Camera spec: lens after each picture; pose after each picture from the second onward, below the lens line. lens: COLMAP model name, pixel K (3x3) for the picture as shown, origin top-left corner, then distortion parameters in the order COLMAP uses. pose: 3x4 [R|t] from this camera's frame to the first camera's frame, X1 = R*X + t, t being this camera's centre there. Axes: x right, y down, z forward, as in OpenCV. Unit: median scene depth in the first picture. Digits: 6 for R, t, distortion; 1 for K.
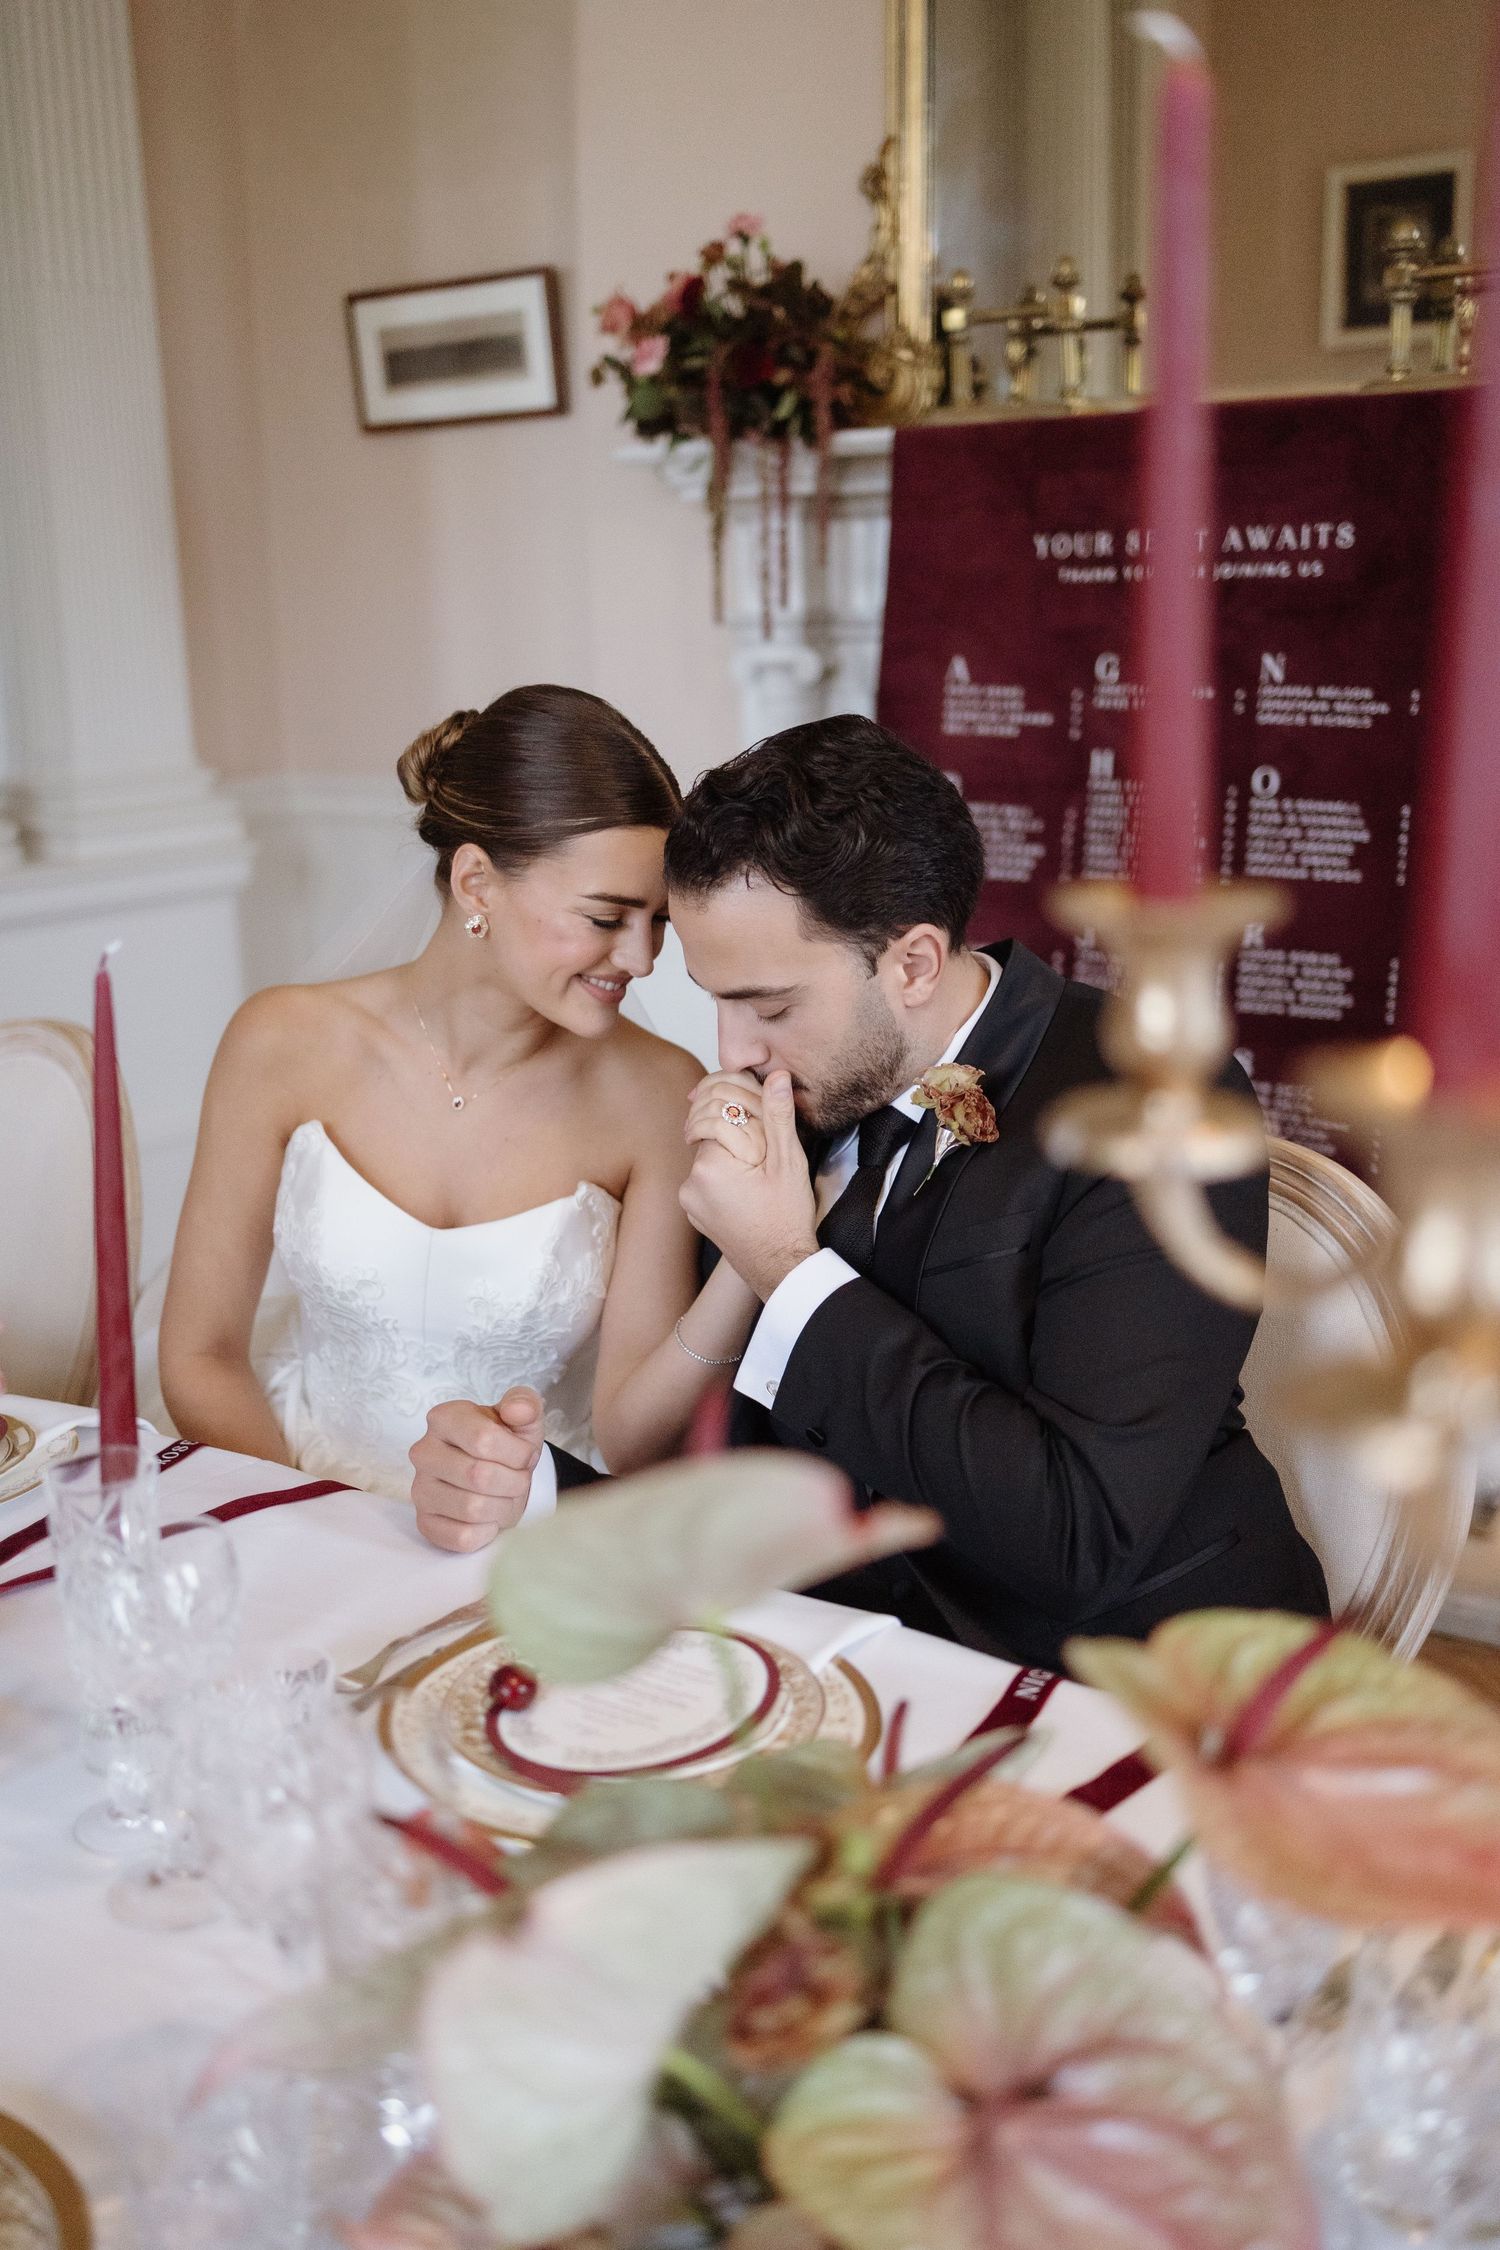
lens RADIAL K [[2262.5, 0, 723.5], [0, 2262.5, 1109.6], [0, 0, 1]] dist [0.025109, 0.001871]
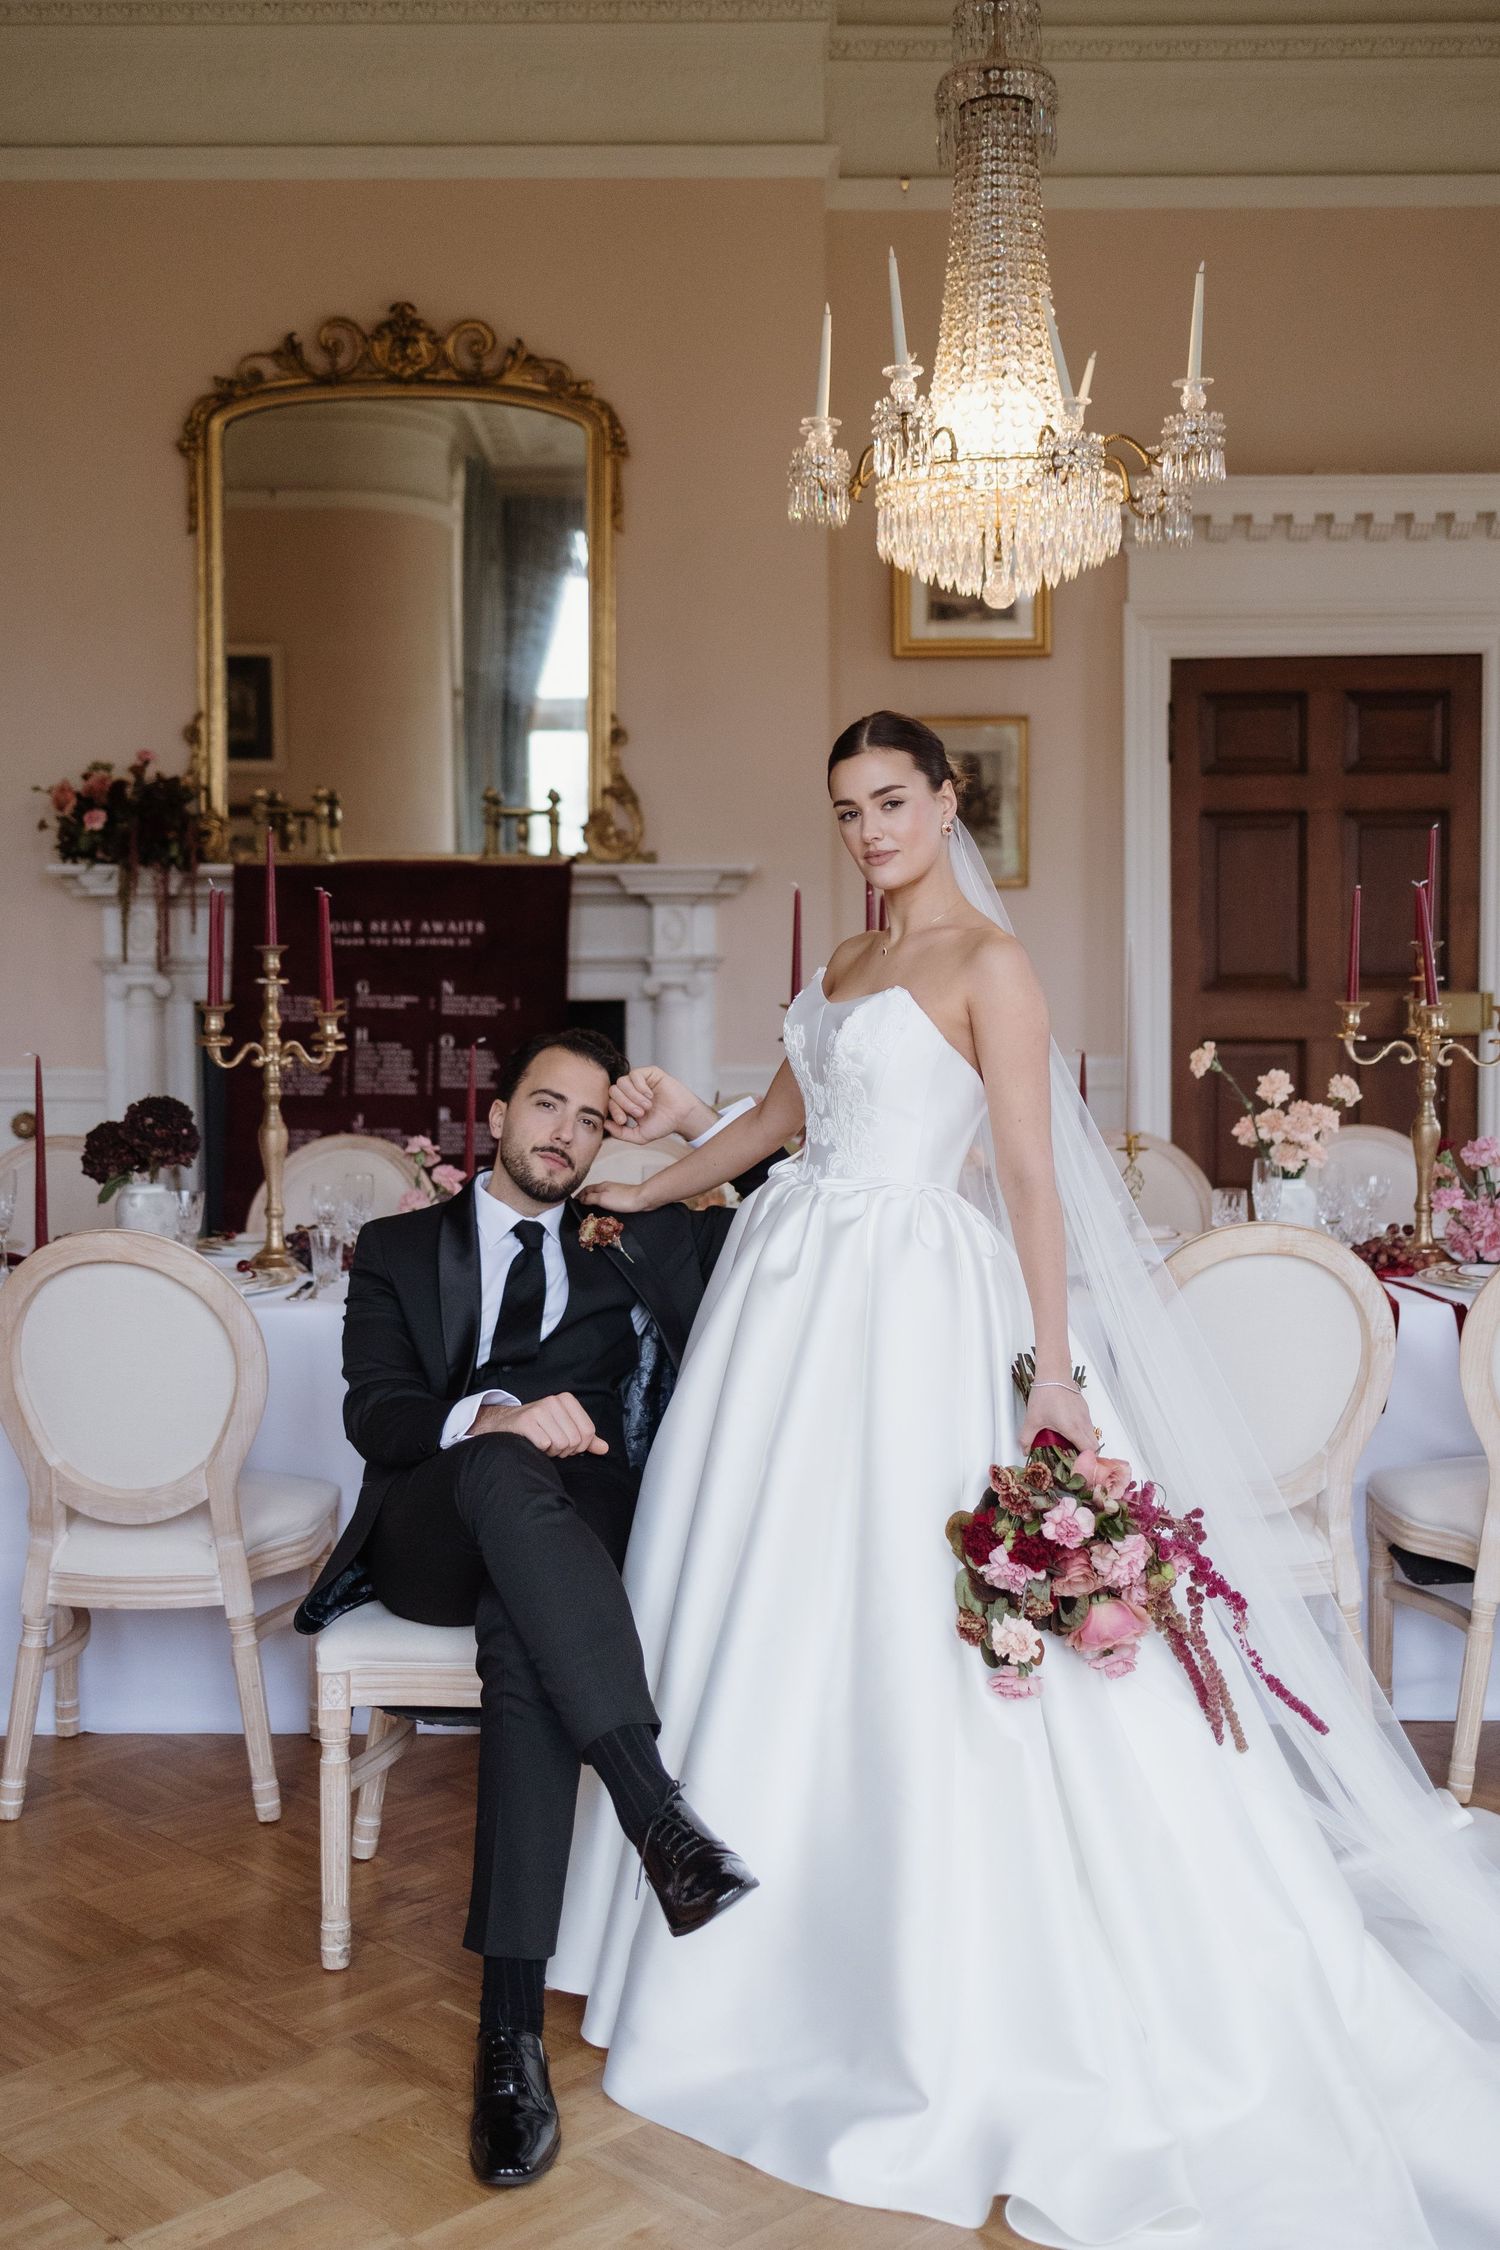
lens RADIAL K [[2406.7, 0, 749.5], [0, 2406.7, 1034.7], [0, 0, 1]] dist [0.035547, -0.020242]
pose [[0.807595, -0.006415, 0.589702, -0.766341], [0.113591, 0.982909, -0.144870, 0.182669], [-0.578694, 0.183981, 0.794521, -0.832158]]
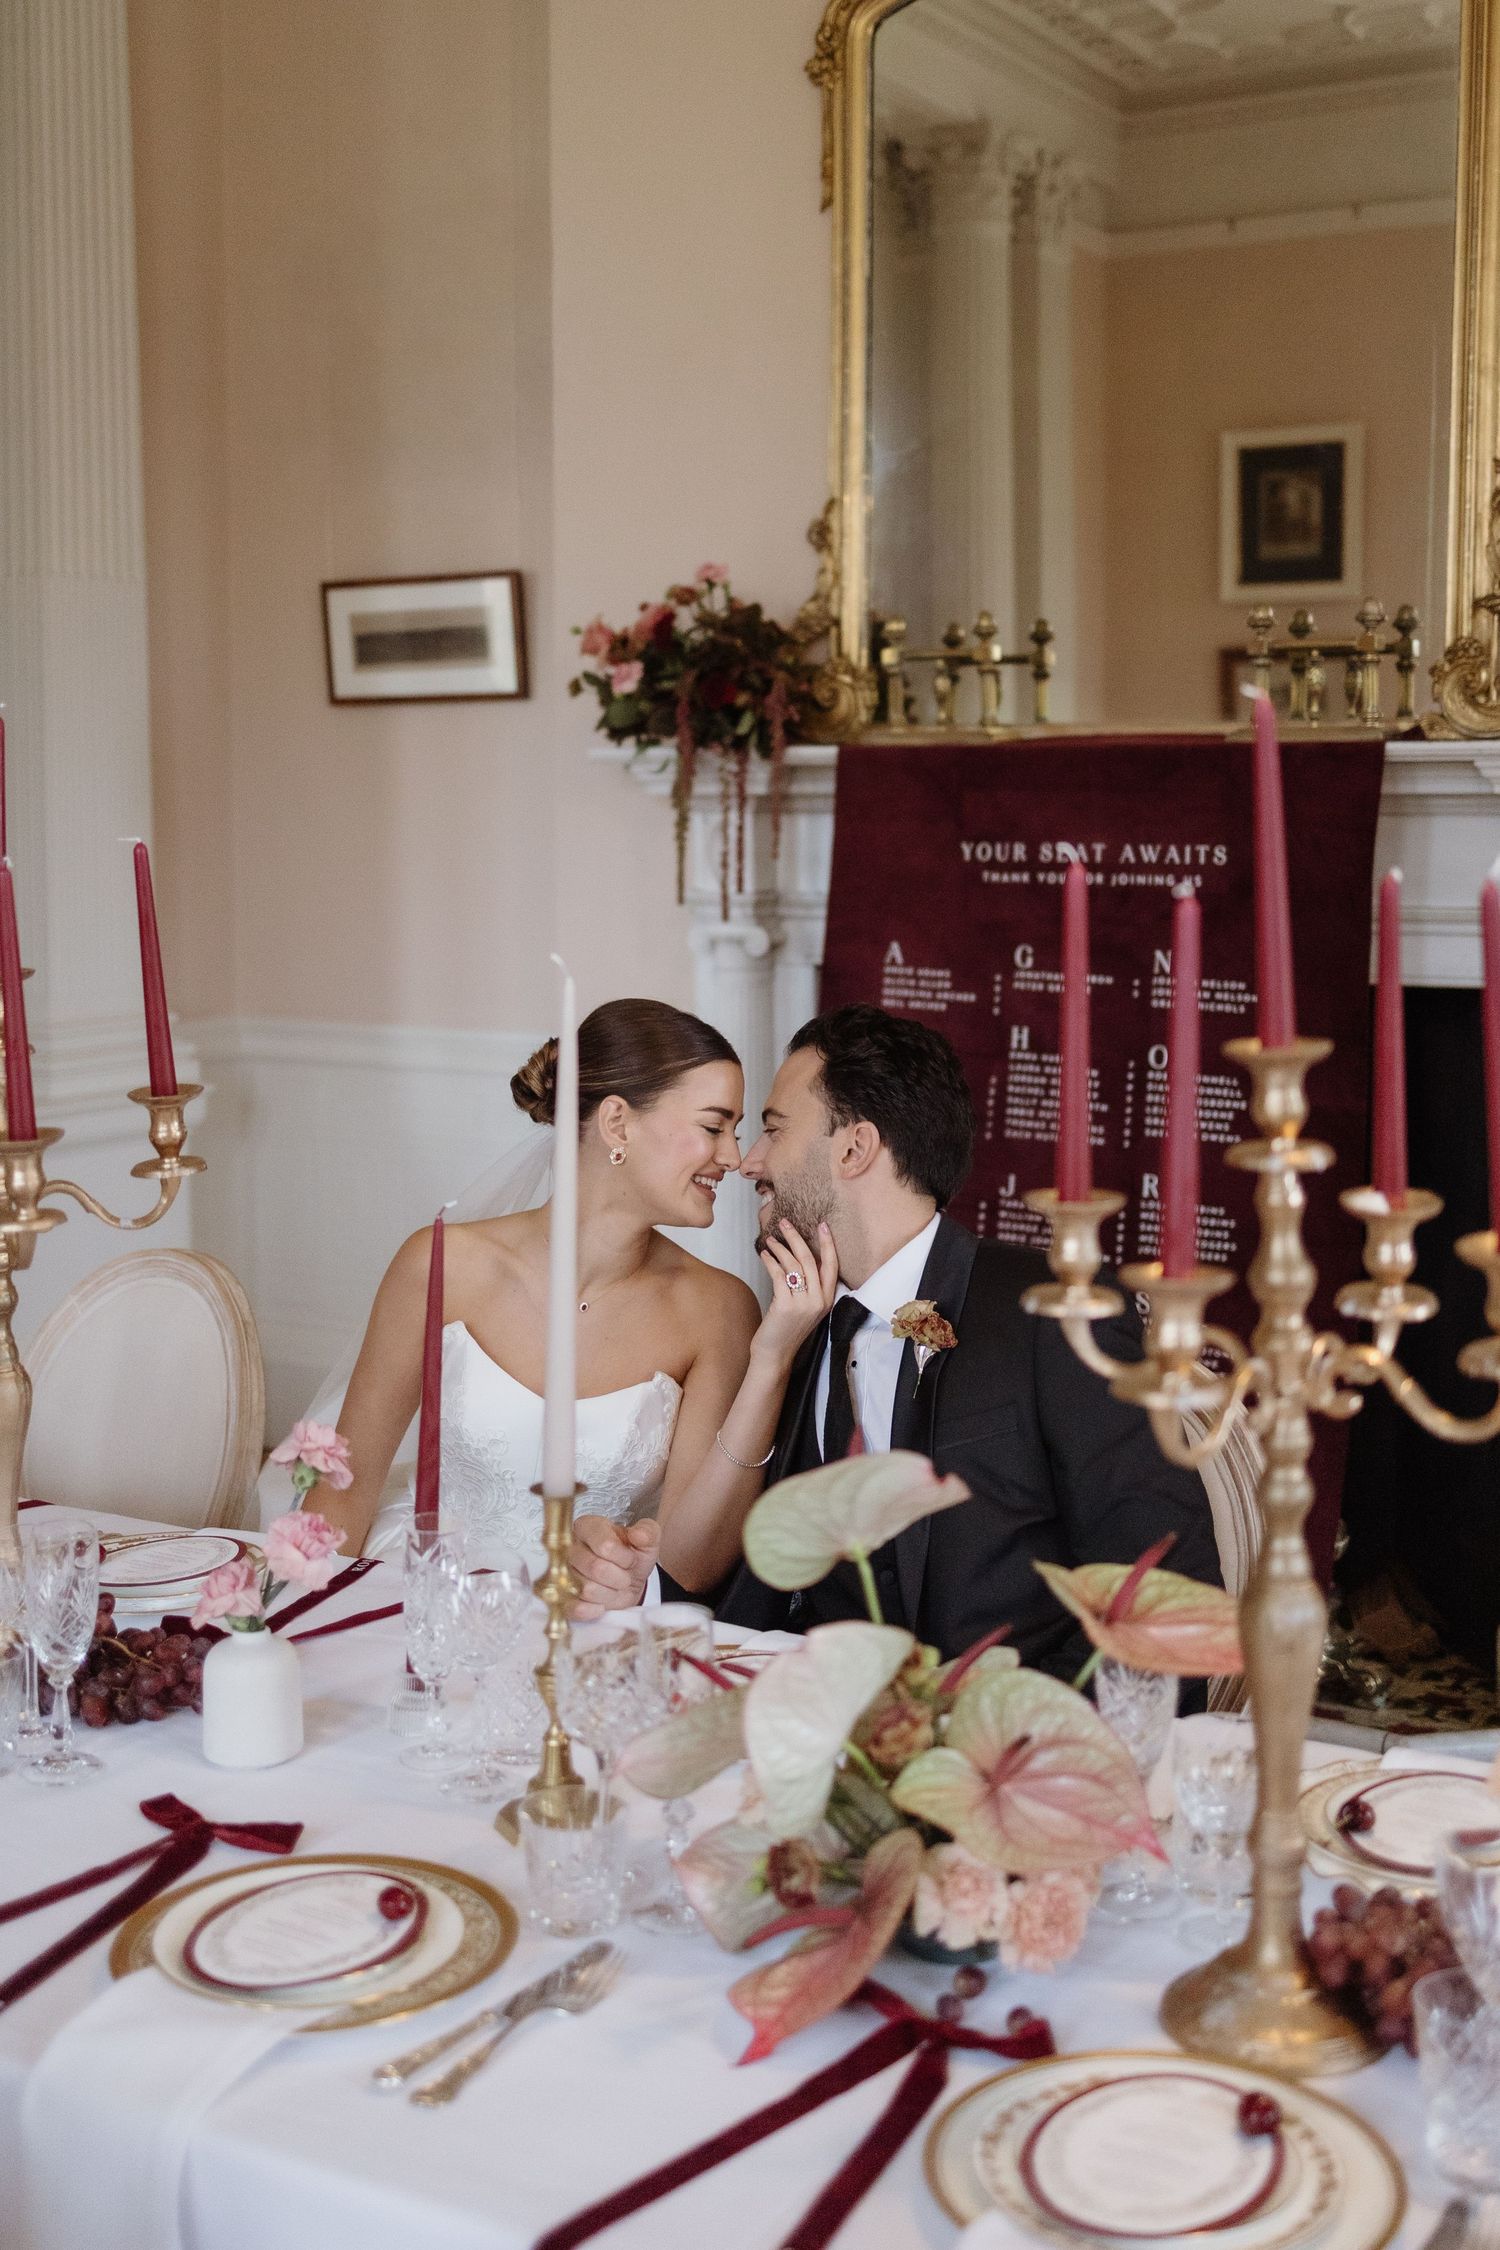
lens RADIAL K [[2604.7, 0, 750.4], [0, 2604.7, 950.3], [0, 0, 1]] dist [0.009267, -0.000255]
pose [[0.997602, 0.019195, 0.066499, -0.056082], [-0.008406, 0.987264, -0.158868, 0.014721], [-0.068702, 0.157928, 0.985058, -0.290064]]
